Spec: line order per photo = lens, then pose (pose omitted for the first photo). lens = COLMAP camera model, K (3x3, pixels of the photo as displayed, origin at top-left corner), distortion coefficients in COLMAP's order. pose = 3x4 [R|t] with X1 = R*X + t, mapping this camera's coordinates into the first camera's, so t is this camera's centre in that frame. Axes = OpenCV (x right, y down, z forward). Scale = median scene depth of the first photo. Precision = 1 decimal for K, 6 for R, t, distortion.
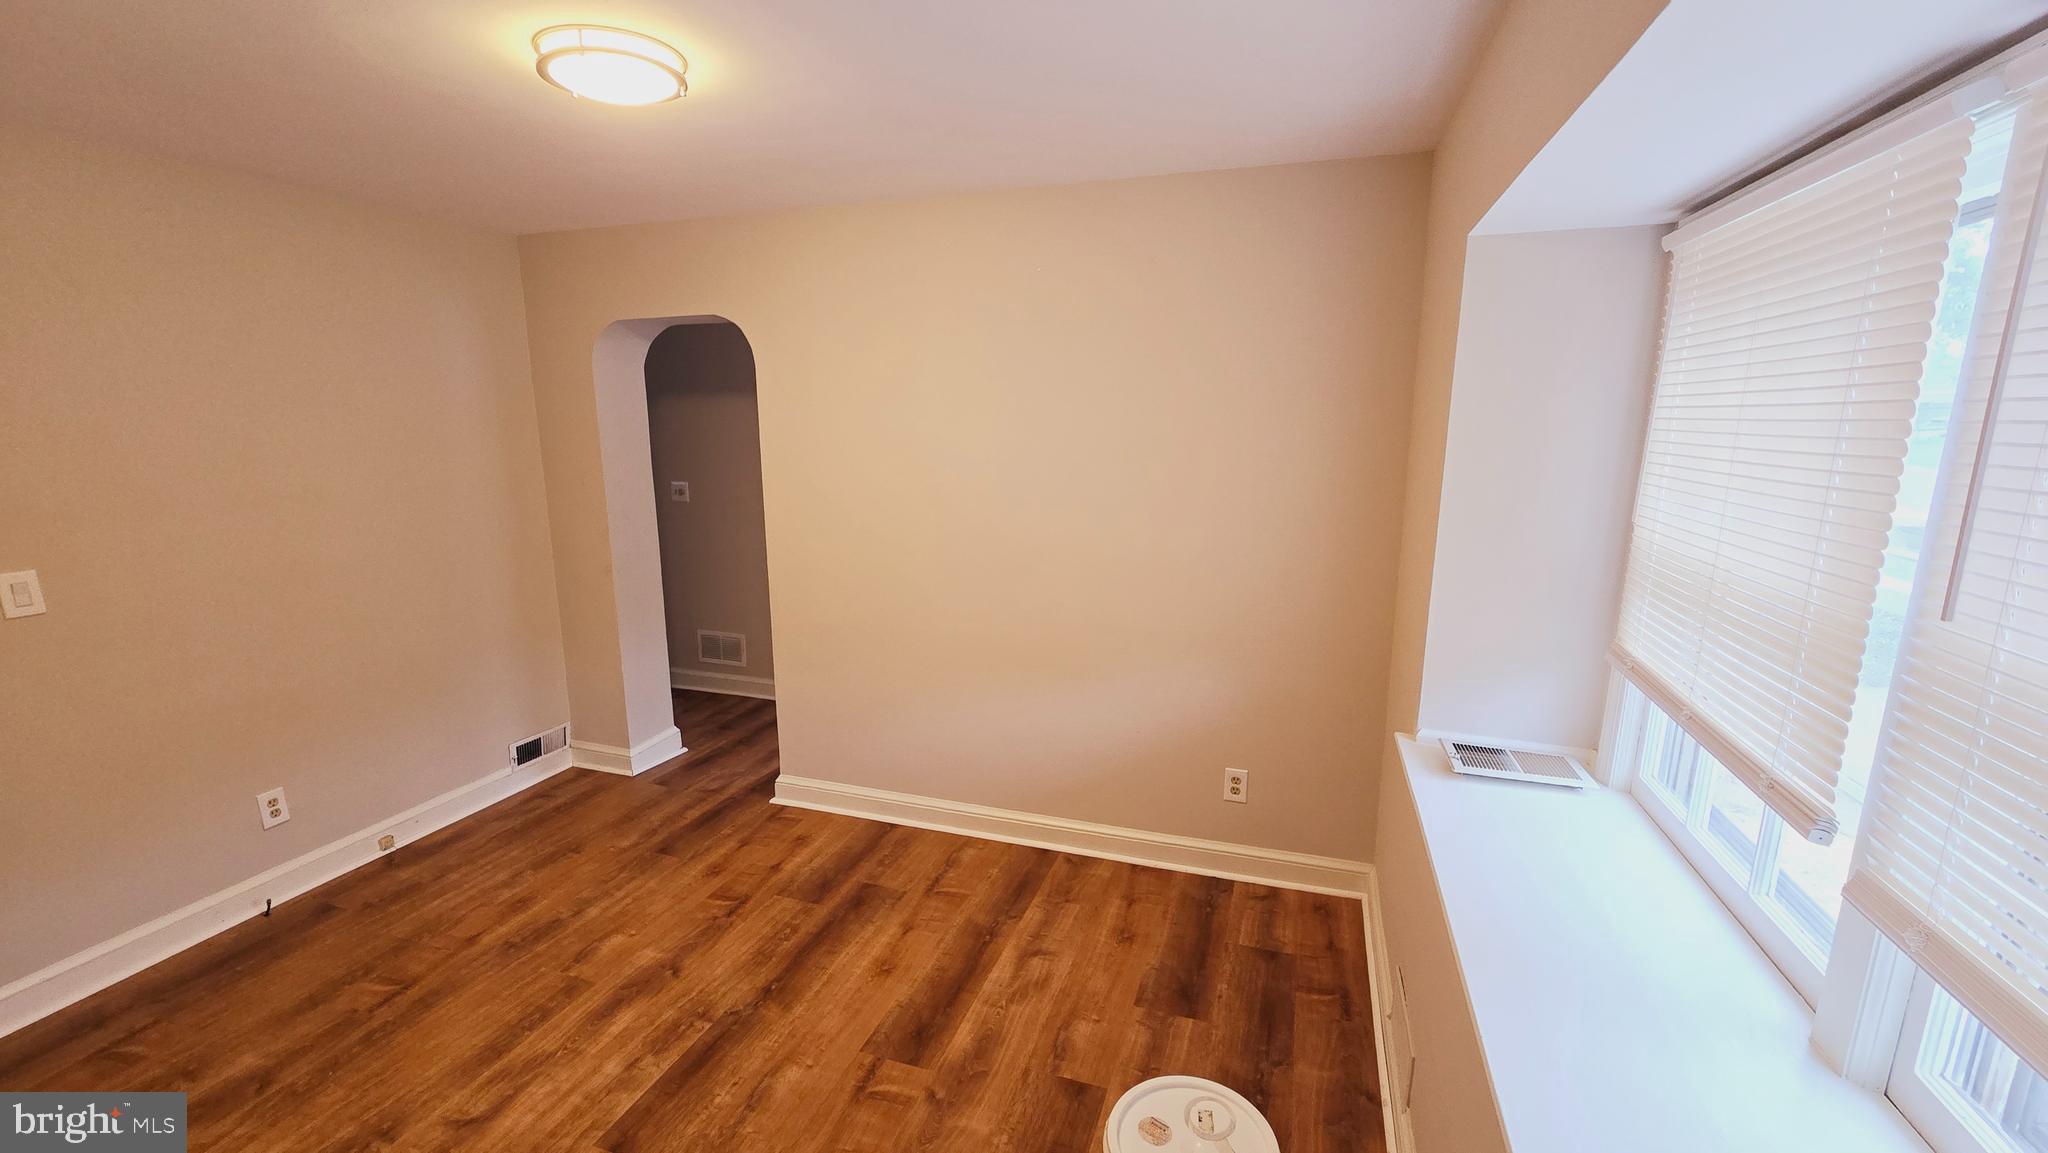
lens RADIAL K [[841.9, 0, 1027.3], [0, 841.9, 587.0], [0, 0, 1]] dist [-0.000459, 0.000387]
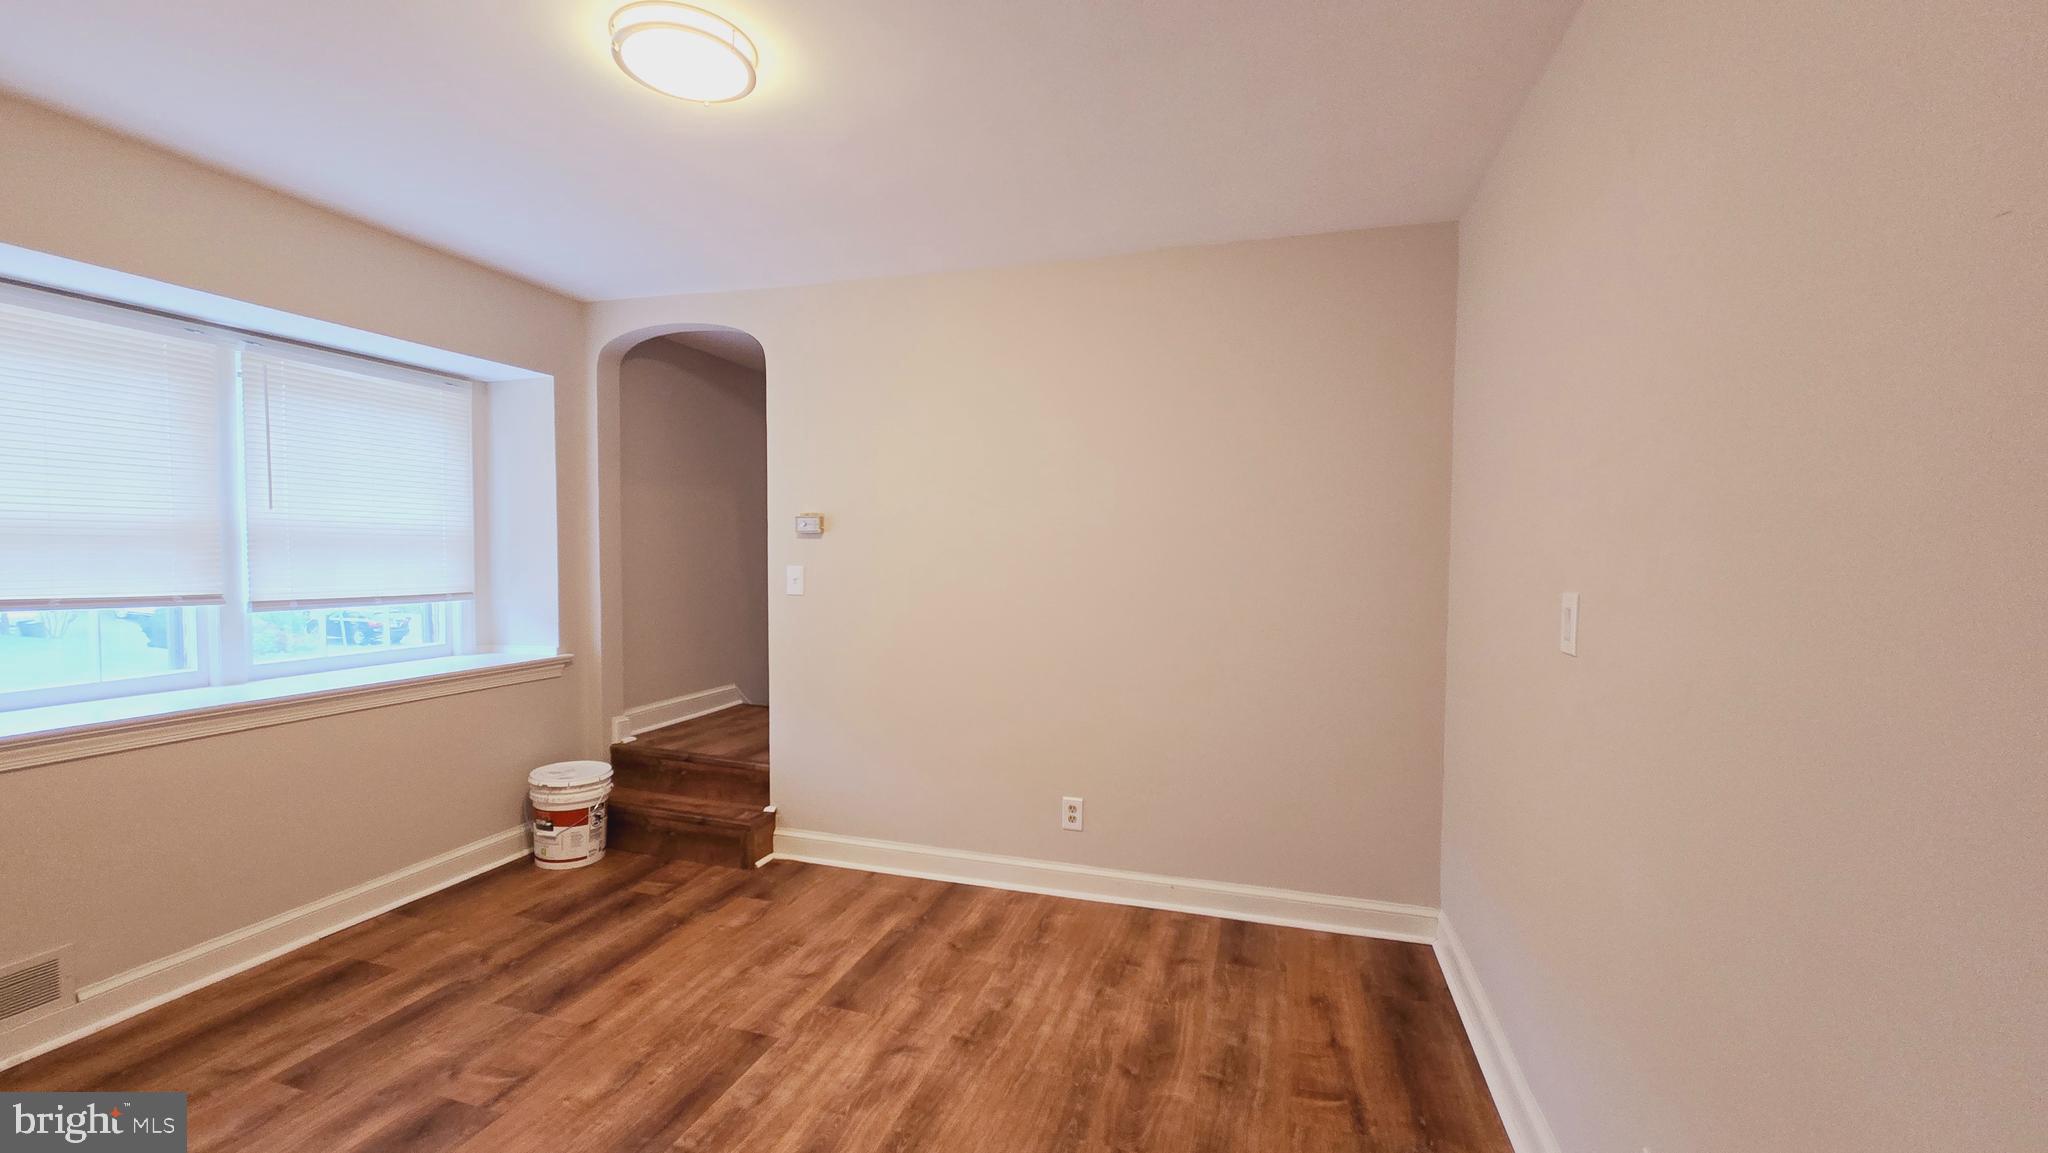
lens RADIAL K [[841.9, 0, 1021.3], [0, 841.9, 585.7], [0, 0, 1]] dist [-0.000459, 0.000387]
pose [[-0.999734, -0.007696, -0.021726, -0.739026], [-0.012605, 0.971723, 0.235788, -0.199137], [0.019297, 0.235999, -0.971562, 1.793675]]
